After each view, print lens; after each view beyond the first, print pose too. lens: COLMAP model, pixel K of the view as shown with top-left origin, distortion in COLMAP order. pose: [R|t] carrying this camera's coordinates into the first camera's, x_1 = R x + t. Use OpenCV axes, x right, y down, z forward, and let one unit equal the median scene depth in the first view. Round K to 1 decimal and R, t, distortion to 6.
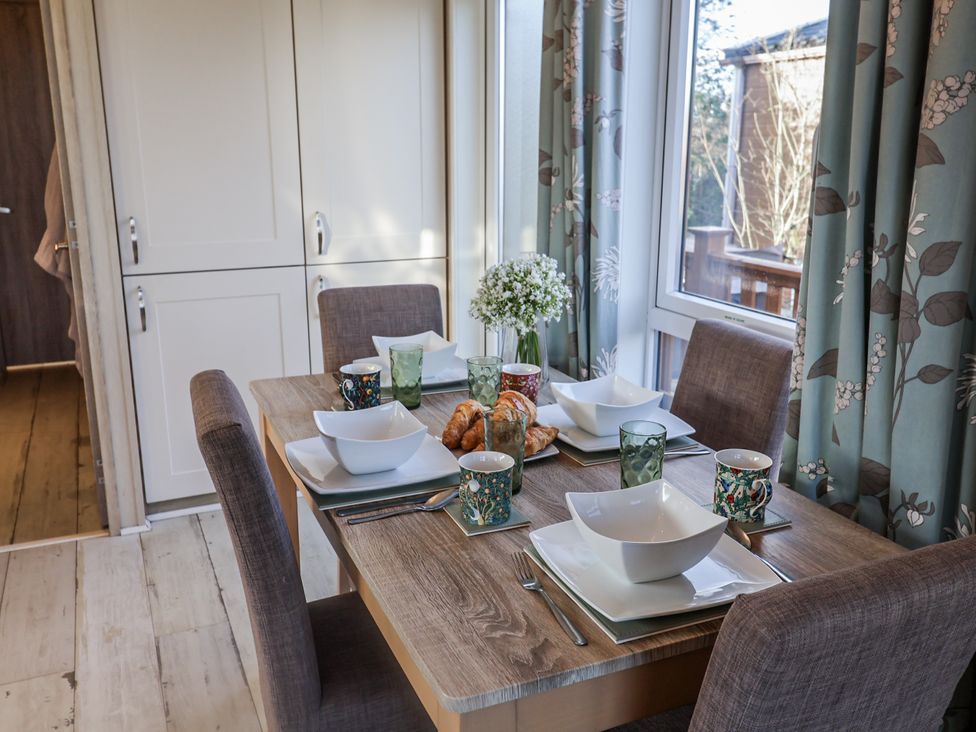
lens RADIAL K [[874.2, 0, 488.0], [0, 874.2, 366.0], [0, 0, 1]] dist [-0.005309, -0.004242]
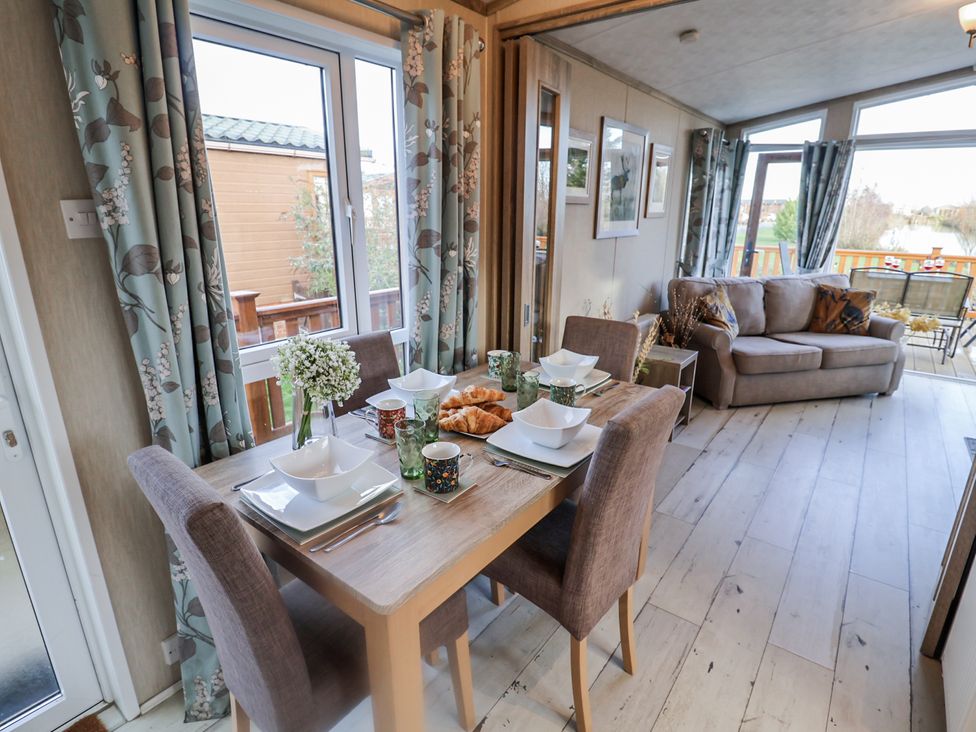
lens RADIAL K [[516.5, 0, 494.2], [0, 516.5, 362.6], [0, 0, 1]] dist [0.000465, -0.012596]
pose [[-0.483049, -0.262826, 0.835216, -0.921512], [0.214547, 0.889279, 0.403922, -0.456756], [-0.848901, 0.374307, -0.373177, 1.546904]]
